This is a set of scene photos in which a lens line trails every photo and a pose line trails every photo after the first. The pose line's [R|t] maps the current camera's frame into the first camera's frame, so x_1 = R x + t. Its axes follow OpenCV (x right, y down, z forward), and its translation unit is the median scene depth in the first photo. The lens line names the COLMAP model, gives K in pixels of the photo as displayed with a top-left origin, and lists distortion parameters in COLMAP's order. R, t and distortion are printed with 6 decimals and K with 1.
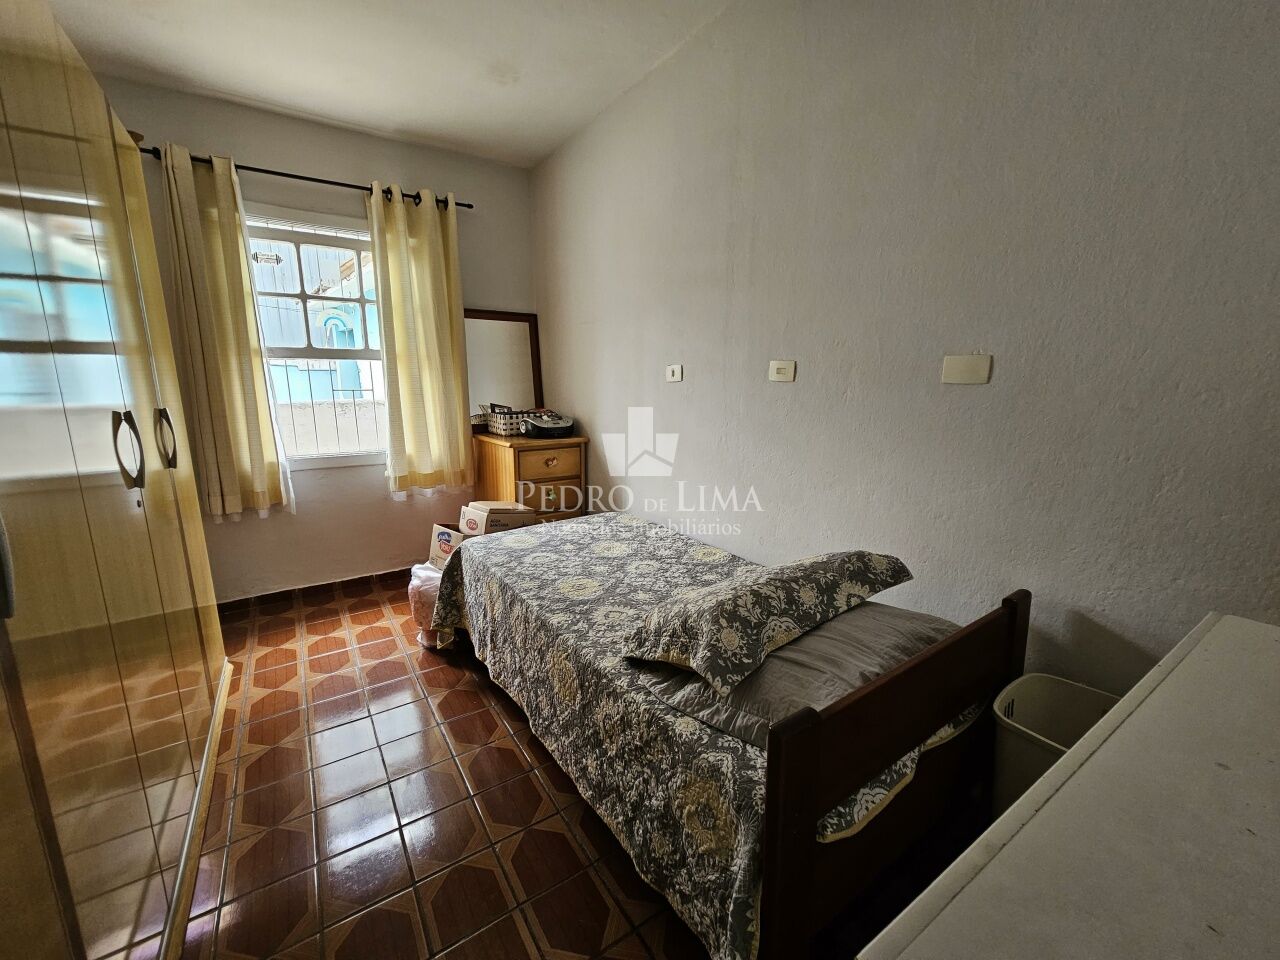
lens RADIAL K [[523.3, 0, 637.6], [0, 523.3, 479.8], [0, 0, 1]] dist [-0.000656, 0.000073]
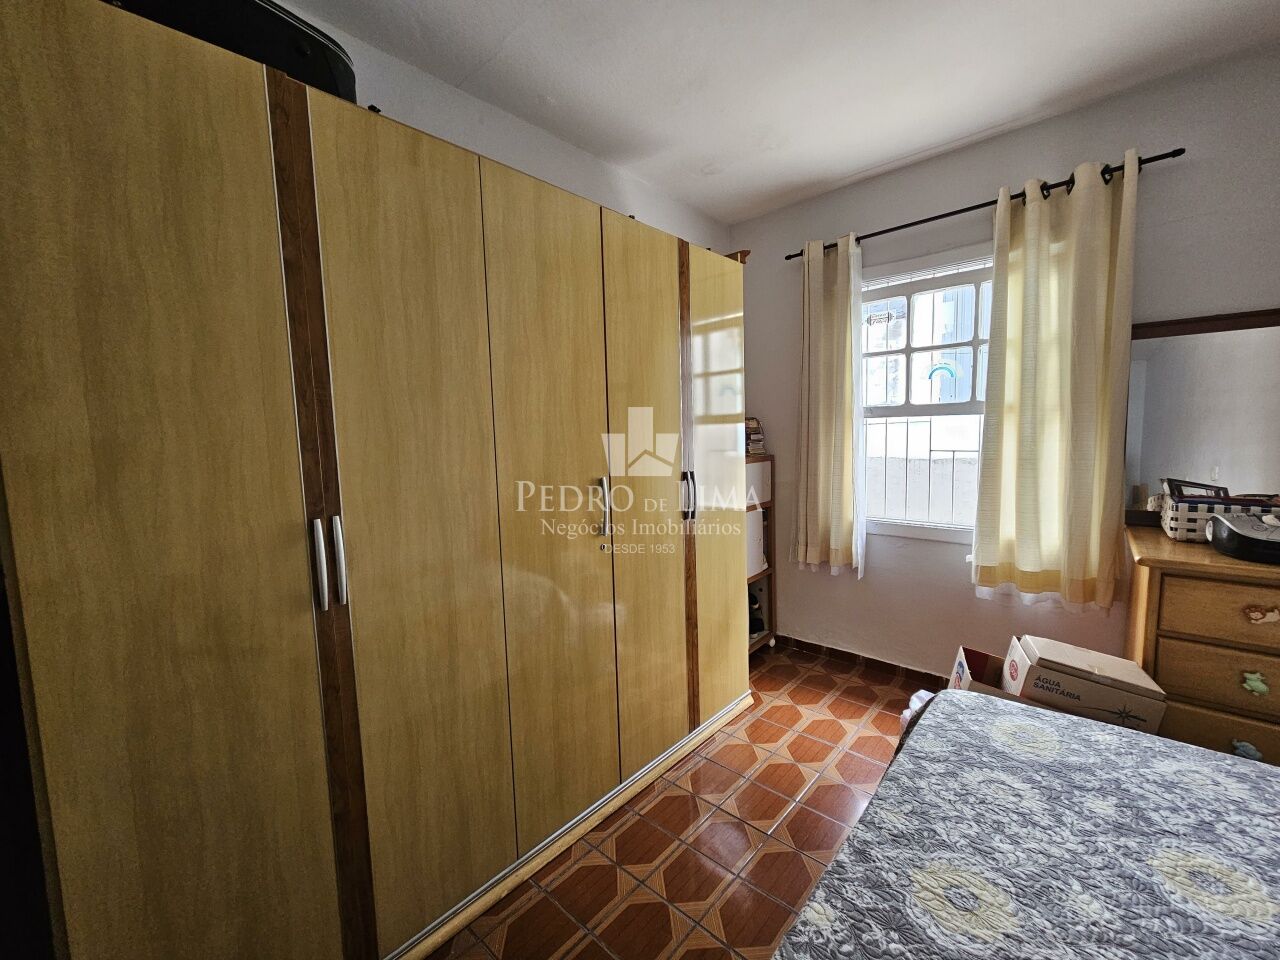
lens RADIAL K [[523.3, 0, 638.7], [0, 523.3, 479.5], [0, 0, 1]] dist [-0.000656, 0.000073]
pose [[0.244227, 0.080997, -0.966329, 0.159144], [-0.158043, 0.986507, 0.042745, -0.093411], [0.956752, 0.142282, 0.253733, 0.355873]]
